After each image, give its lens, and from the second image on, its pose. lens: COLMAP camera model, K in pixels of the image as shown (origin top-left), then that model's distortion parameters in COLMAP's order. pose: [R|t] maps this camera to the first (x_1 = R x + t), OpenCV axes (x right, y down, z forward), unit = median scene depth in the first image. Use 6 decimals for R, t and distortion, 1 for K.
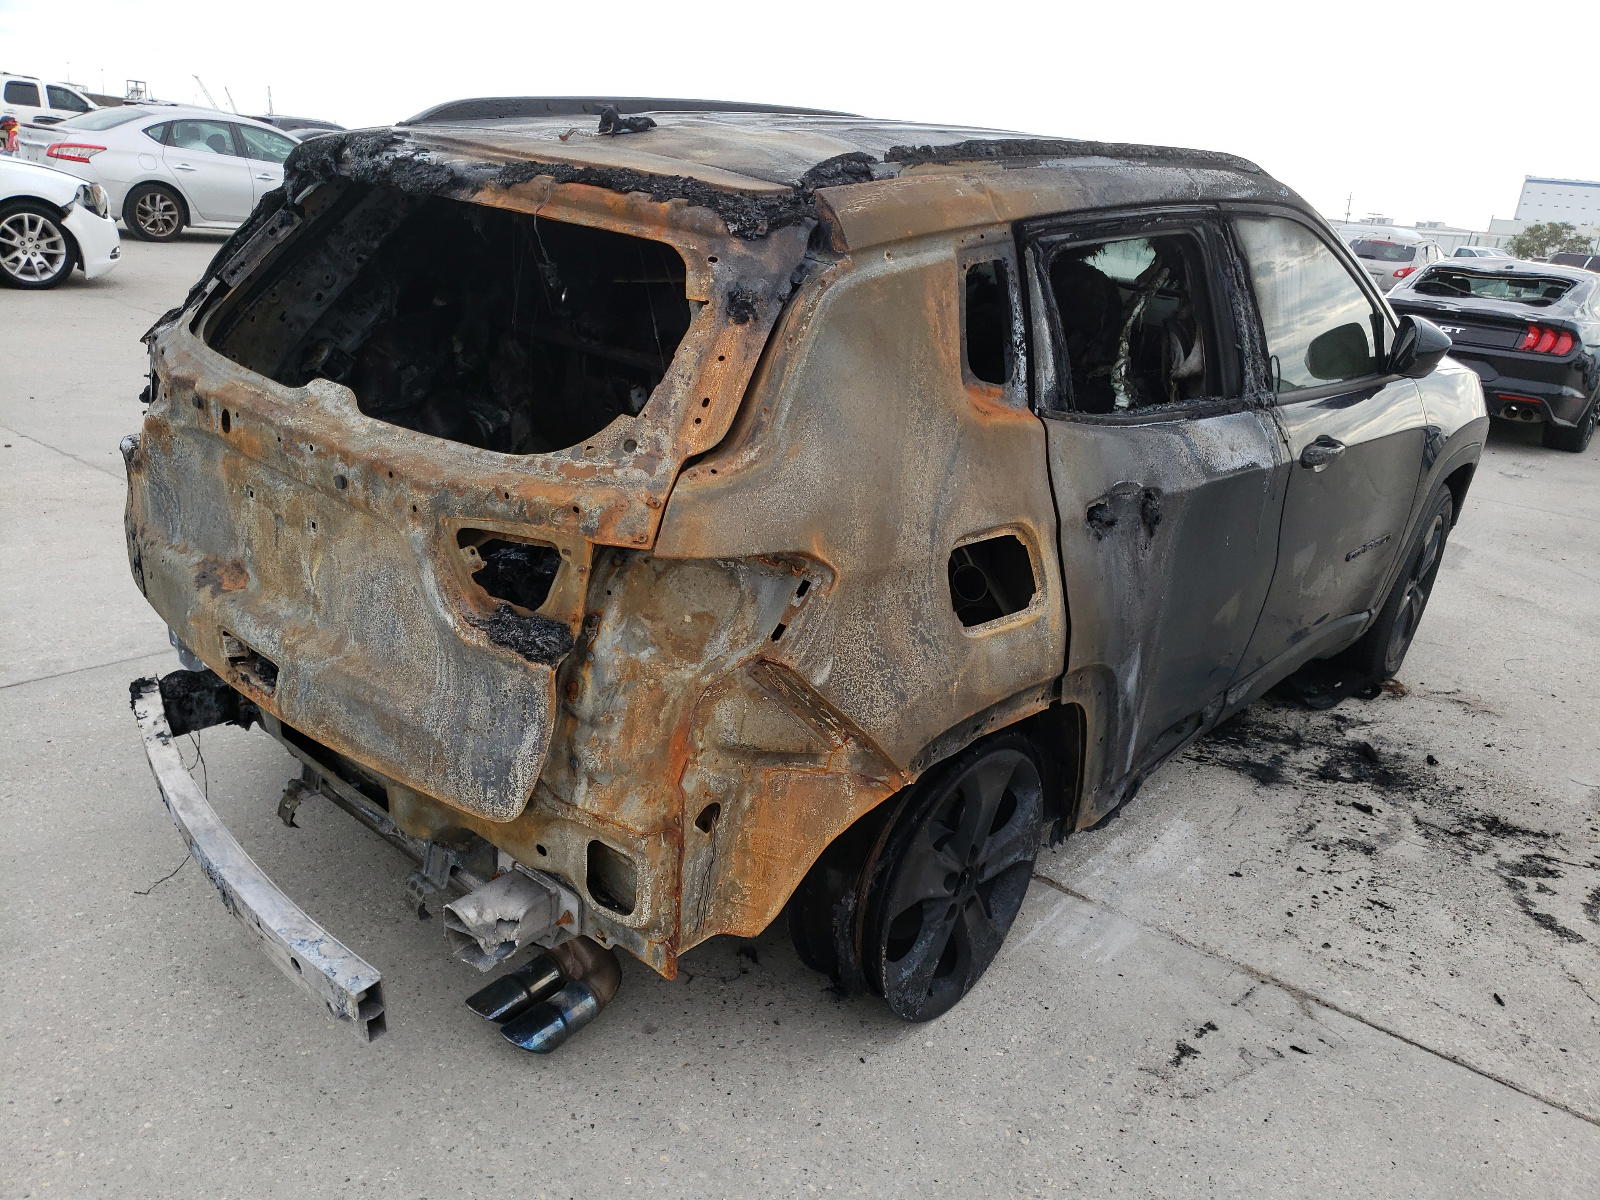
lens RADIAL K [[1204.1, 0, 800.0], [0, 1204.1, 600.0], [0, 0, 1]] dist [-0.008108, 0.001306]
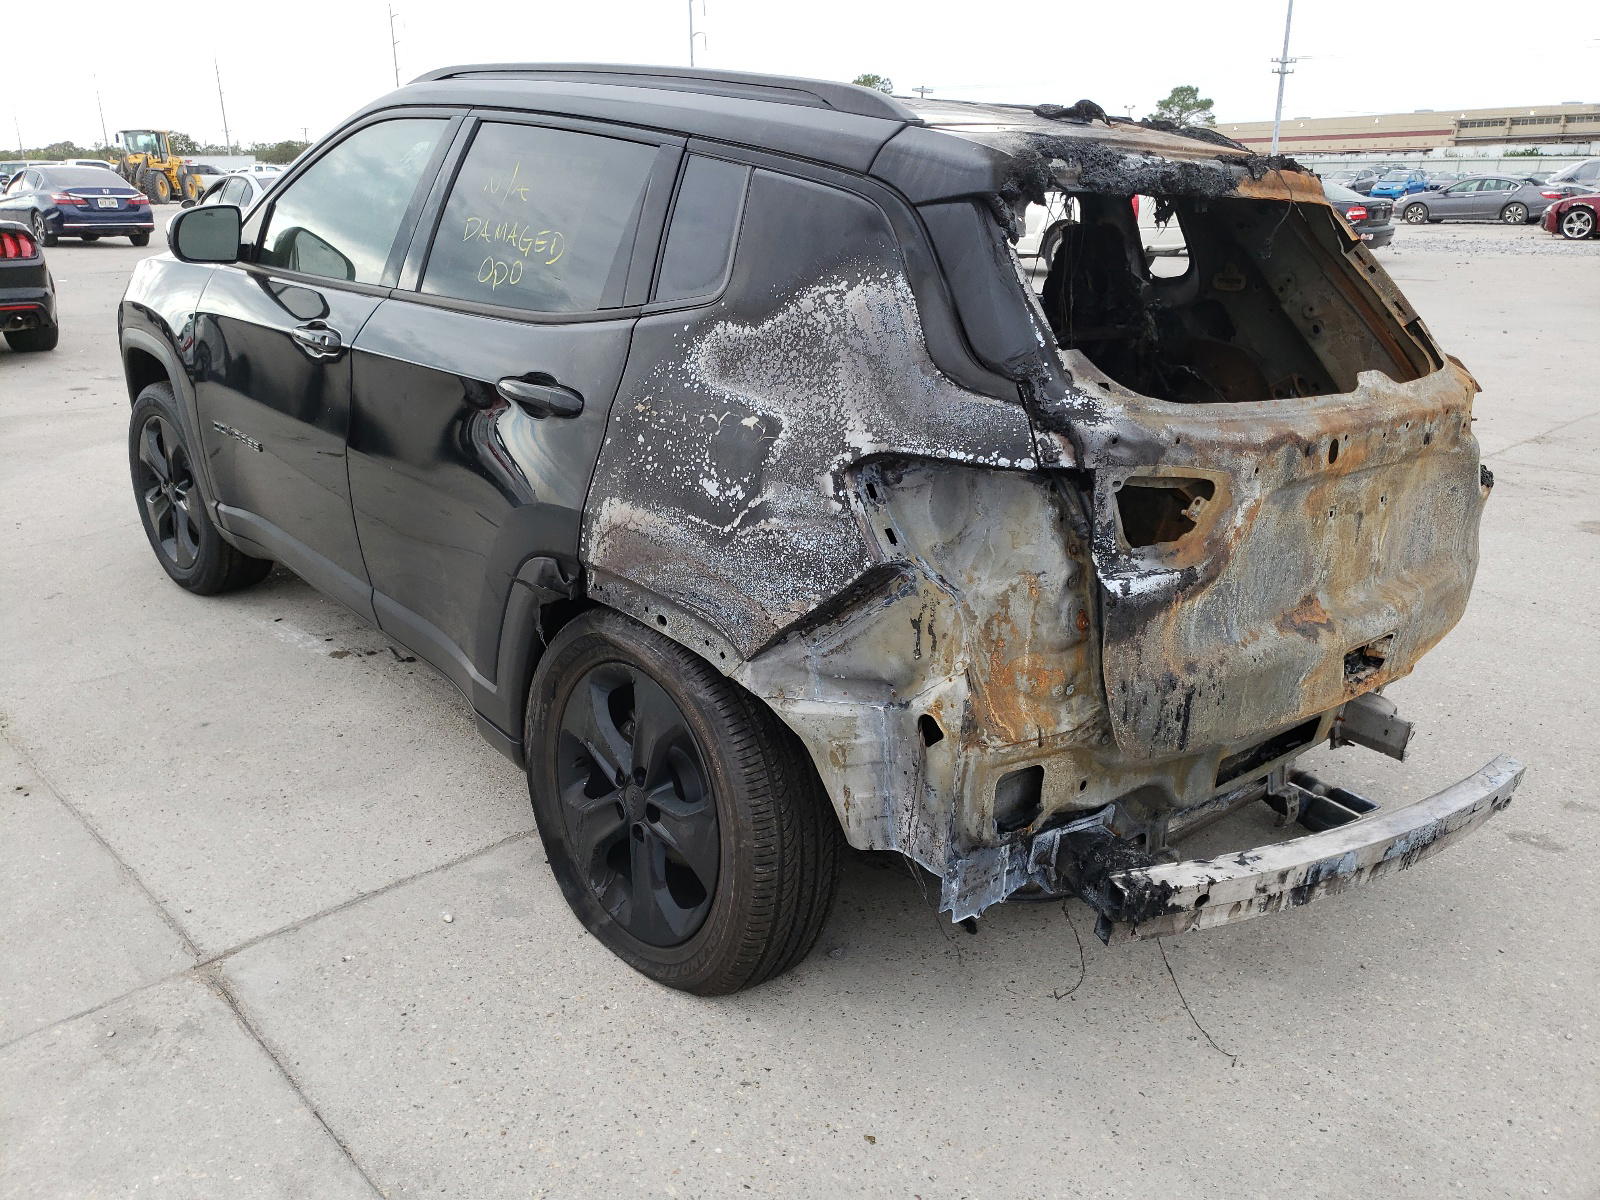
lens RADIAL K [[1204.1, 0, 800.0], [0, 1204.1, 600.0], [0, 0, 1]] dist [-0.008108, 0.001306]
pose [[0.186916, -0.423023, 0.886631, -1.465004], [0.336414, 0.875530, 0.346805, -0.523617], [-0.922978, 0.233451, 0.305961, 1.129694]]
